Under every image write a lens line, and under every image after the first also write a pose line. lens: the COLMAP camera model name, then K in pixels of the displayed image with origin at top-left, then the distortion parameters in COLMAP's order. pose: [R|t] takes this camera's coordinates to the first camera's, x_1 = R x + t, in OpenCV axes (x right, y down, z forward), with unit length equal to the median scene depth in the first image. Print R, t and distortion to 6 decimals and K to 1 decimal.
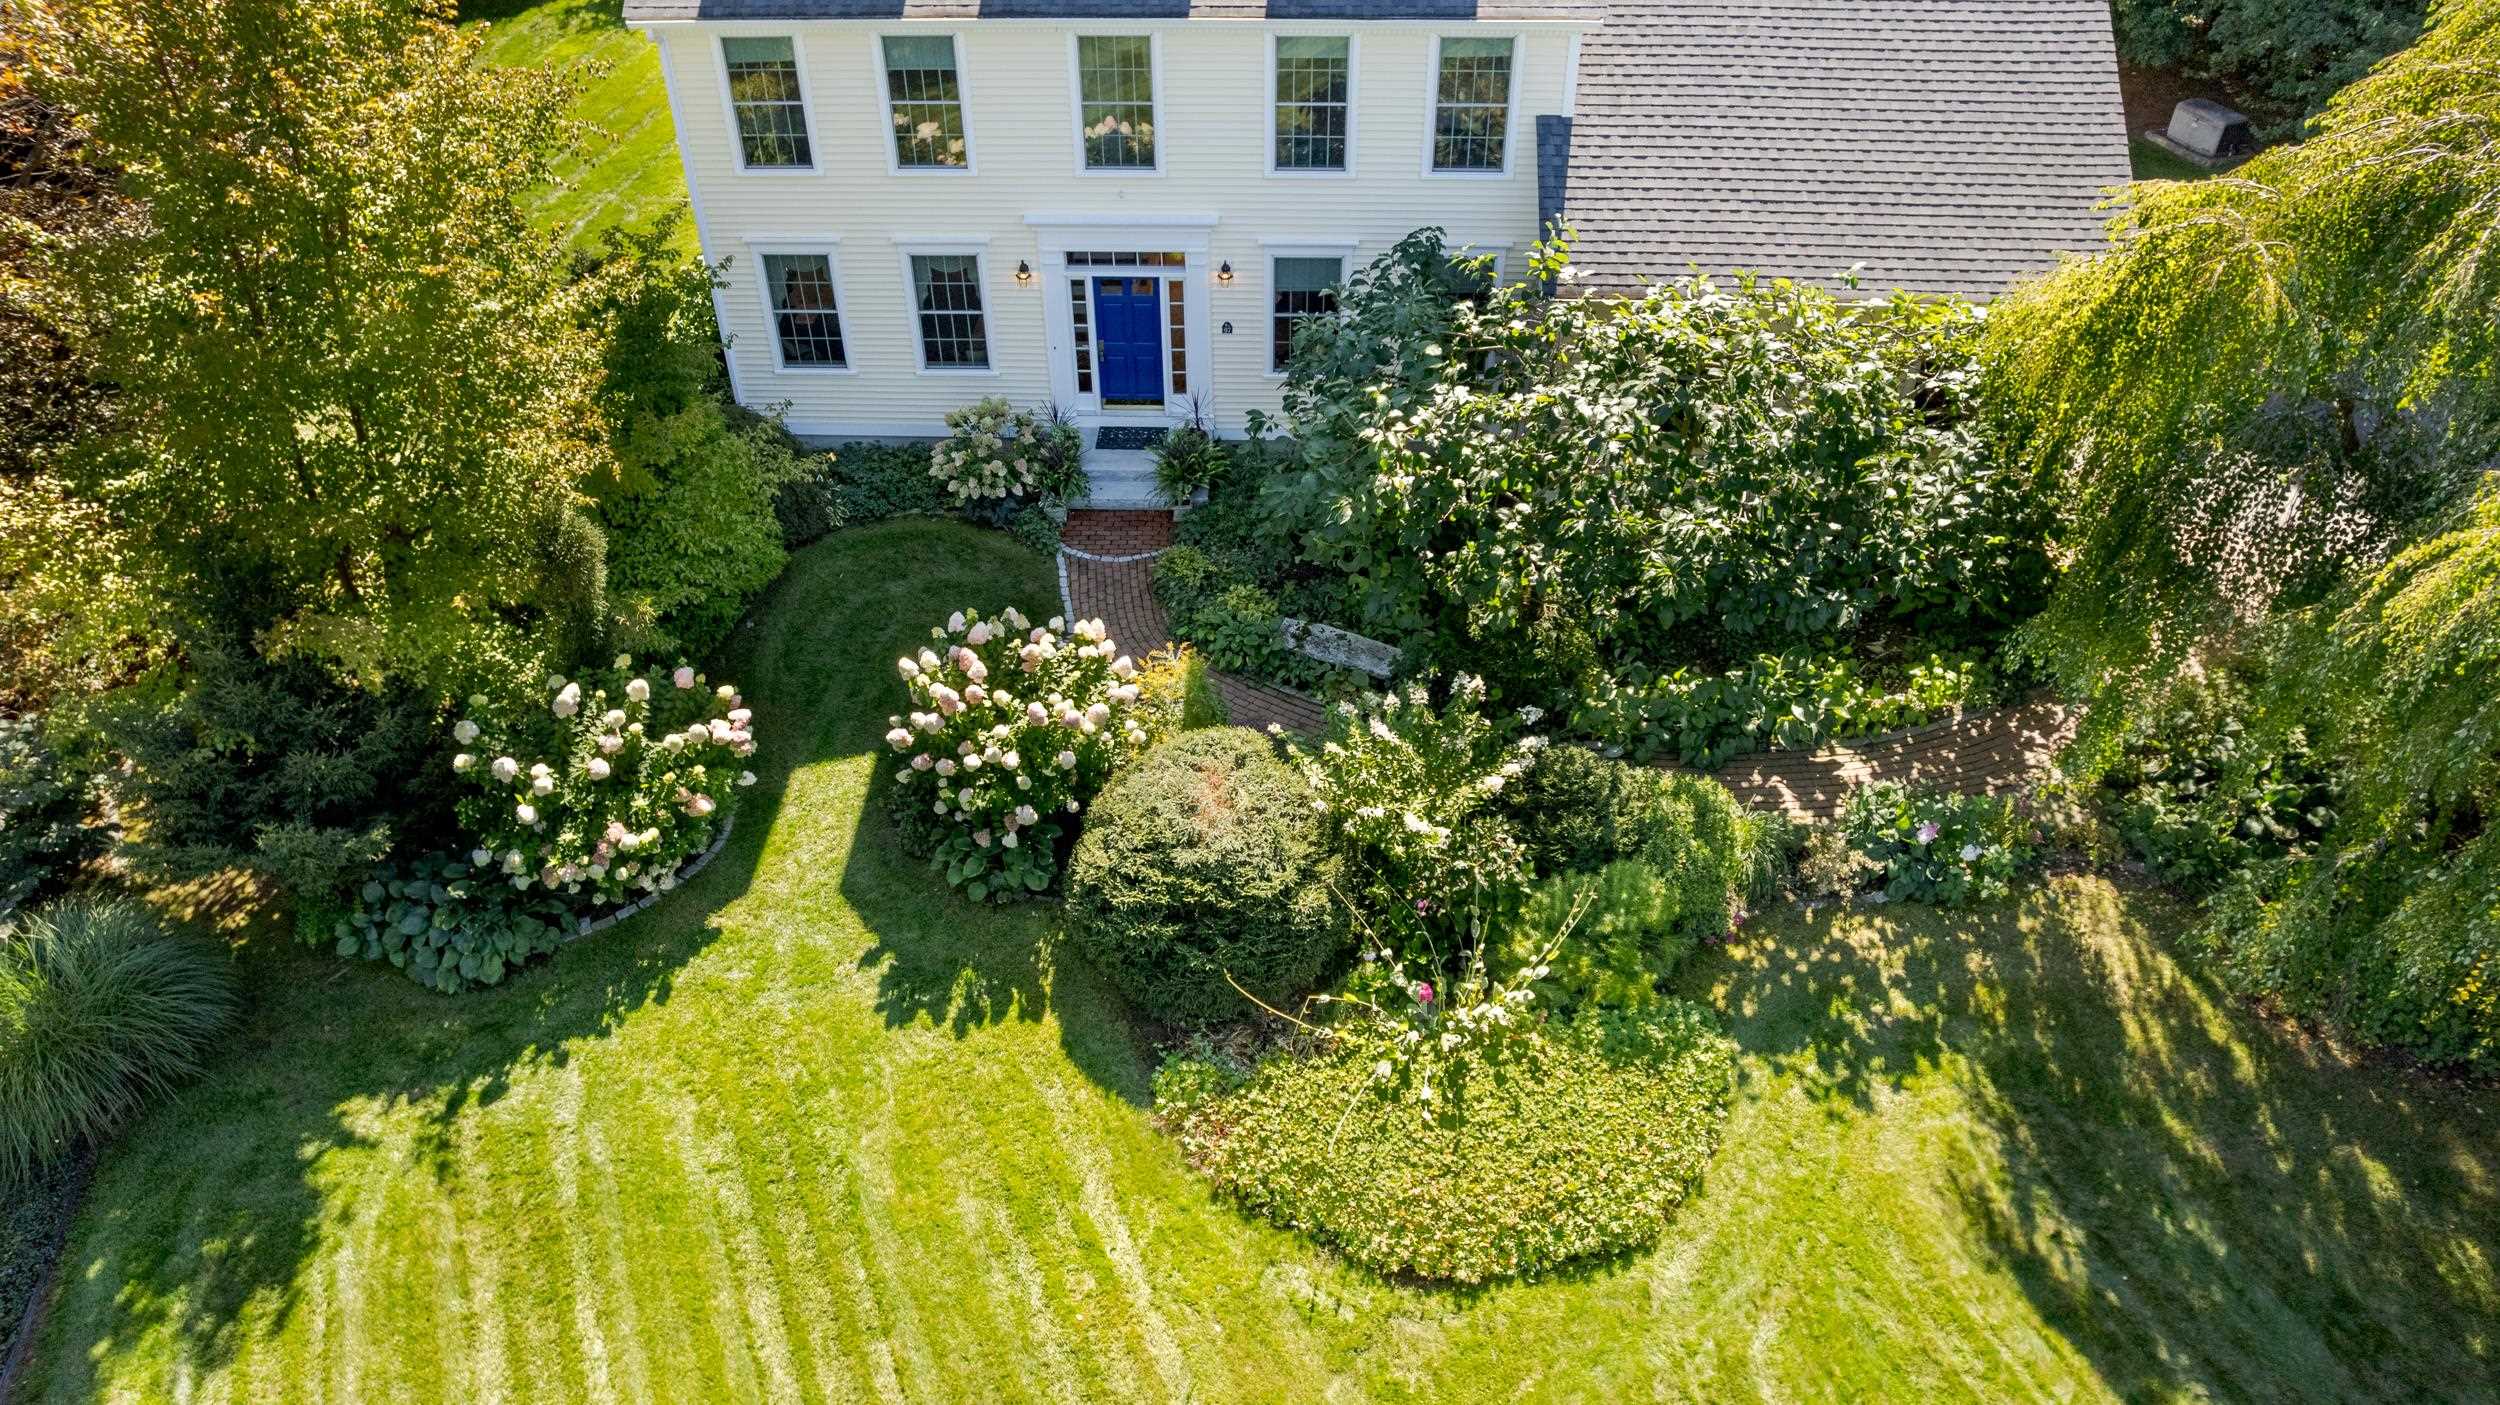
lens RADIAL K [[1604.4, 0, 1244.4], [0, 1604.4, 691.5], [0, 0, 1]] dist [-0.052714, 0.025696]
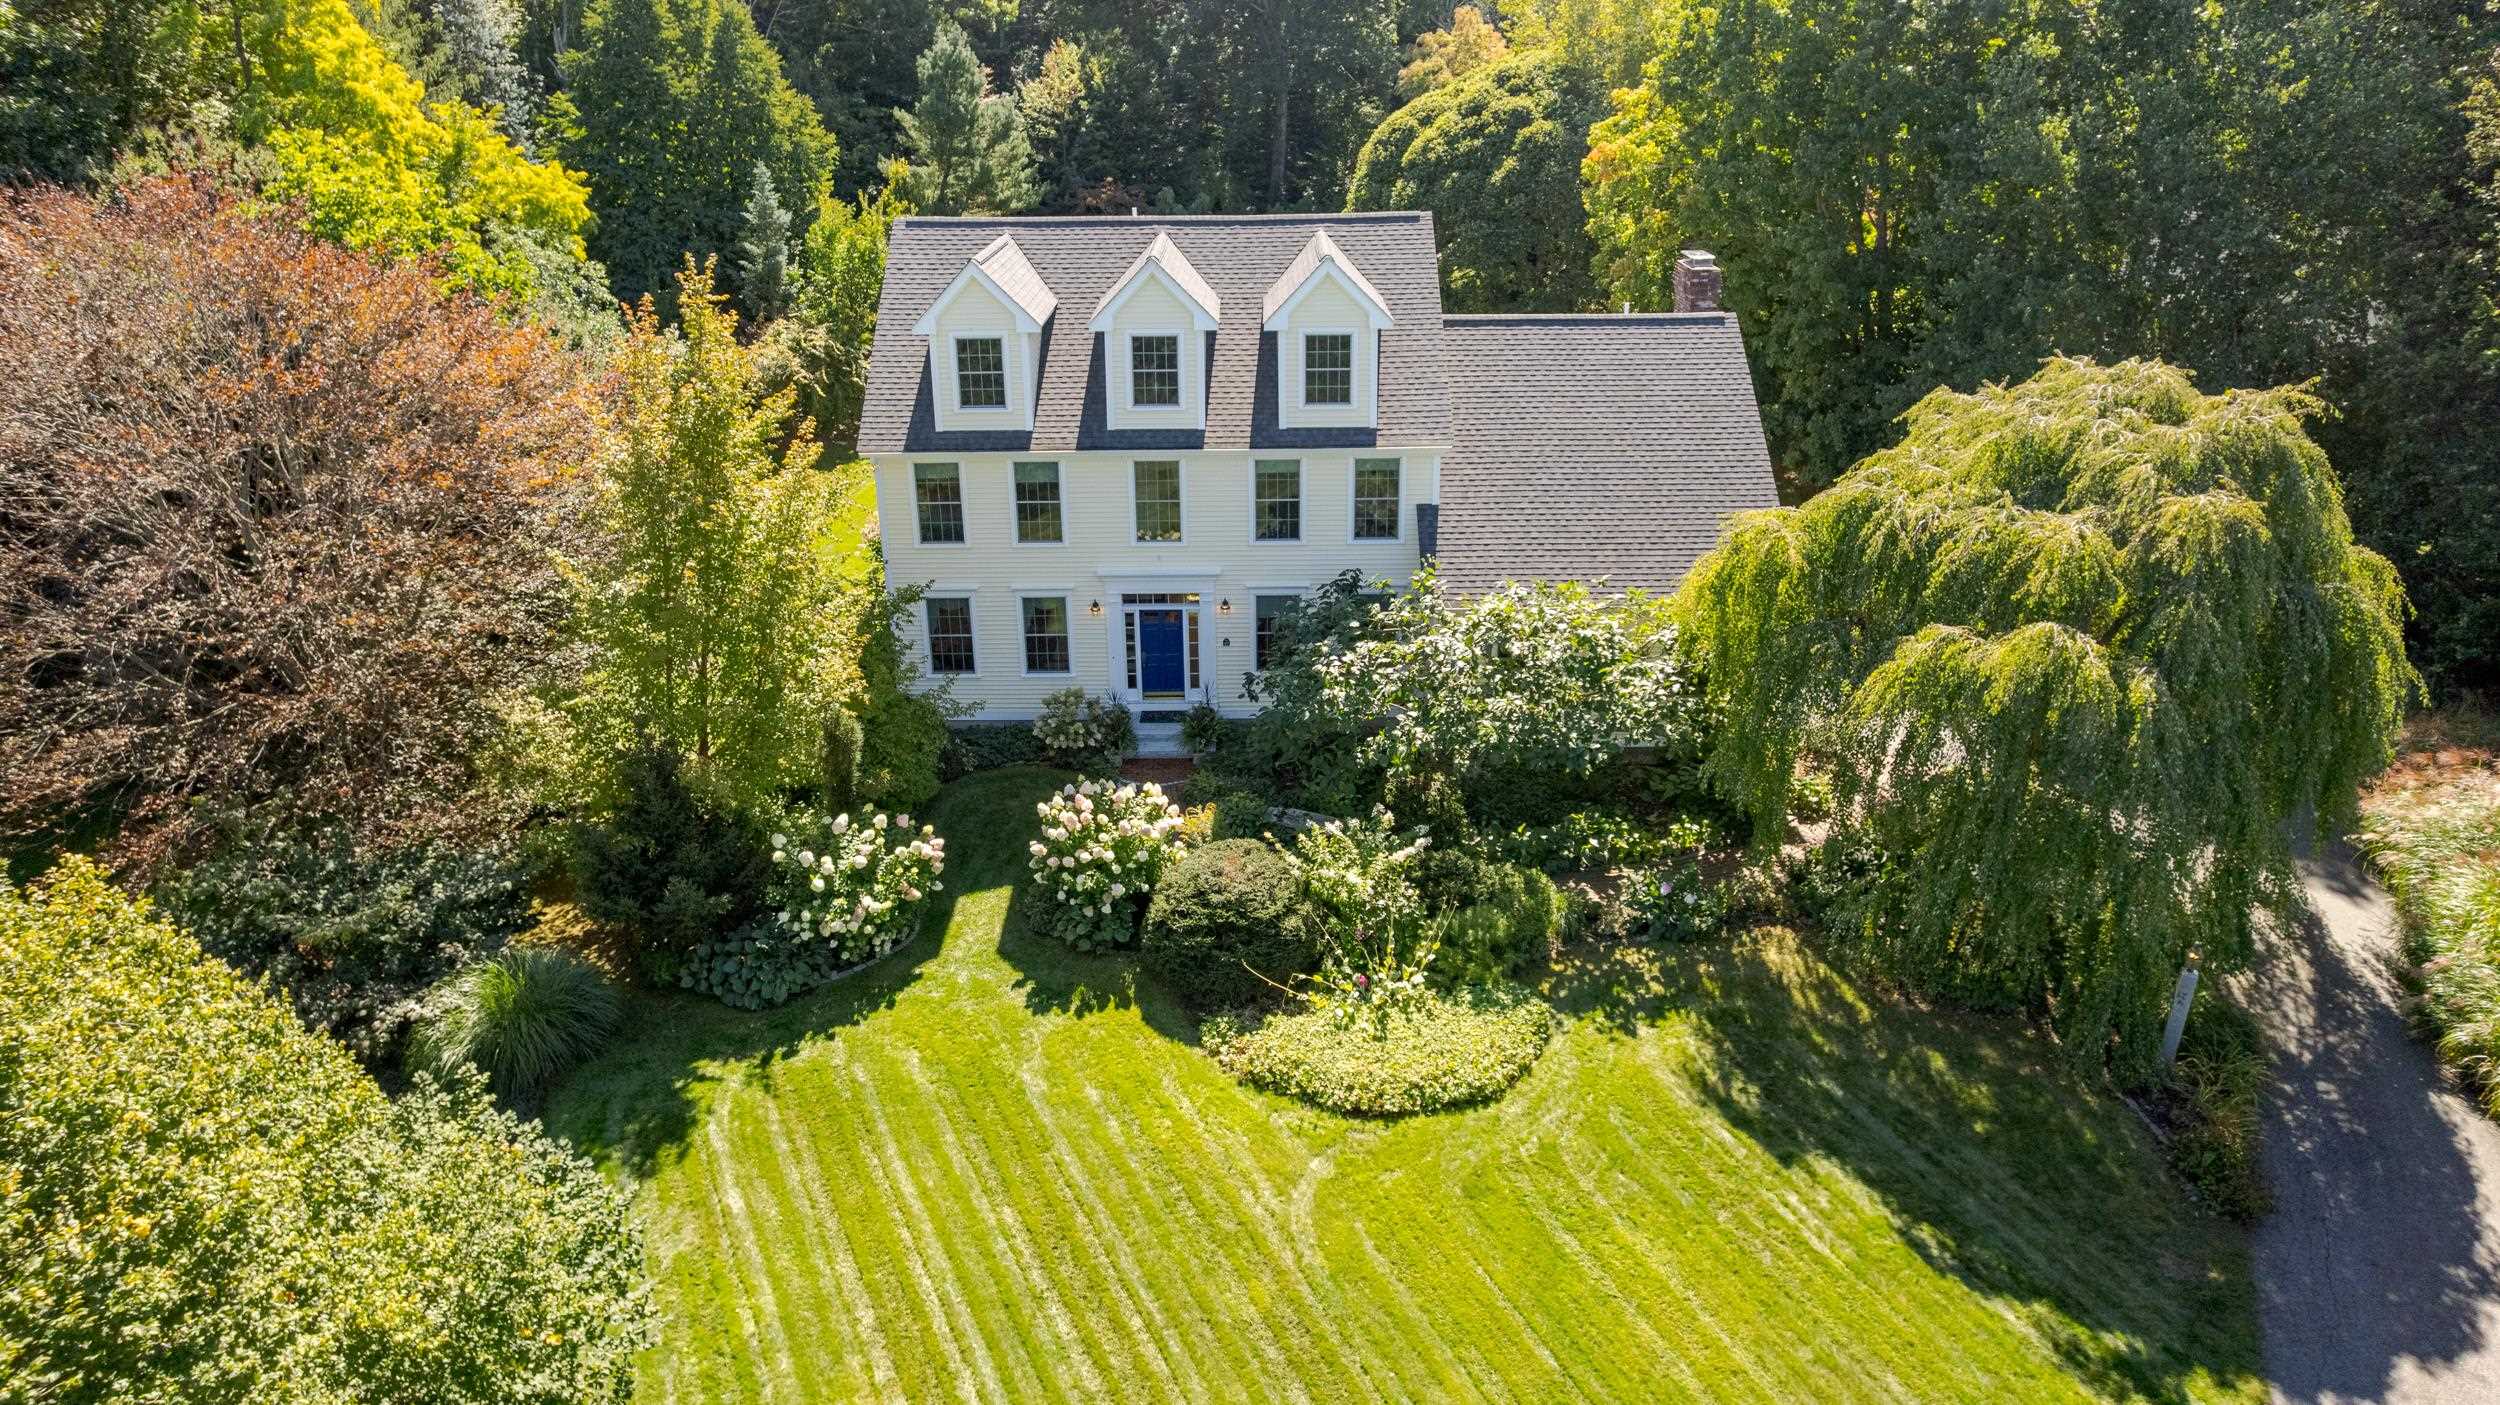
lens RADIAL K [[1604.4, 0, 1260.7], [0, 1604.4, 704.7], [0, 0, 1]] dist [-0.052714, 0.025696]
pose [[0.999325, -0.018639, 0.031655, -0.038191], [0.026740, 0.959945, -0.278910, 0.359040], [-0.025188, 0.279568, 0.959795, -0.636423]]
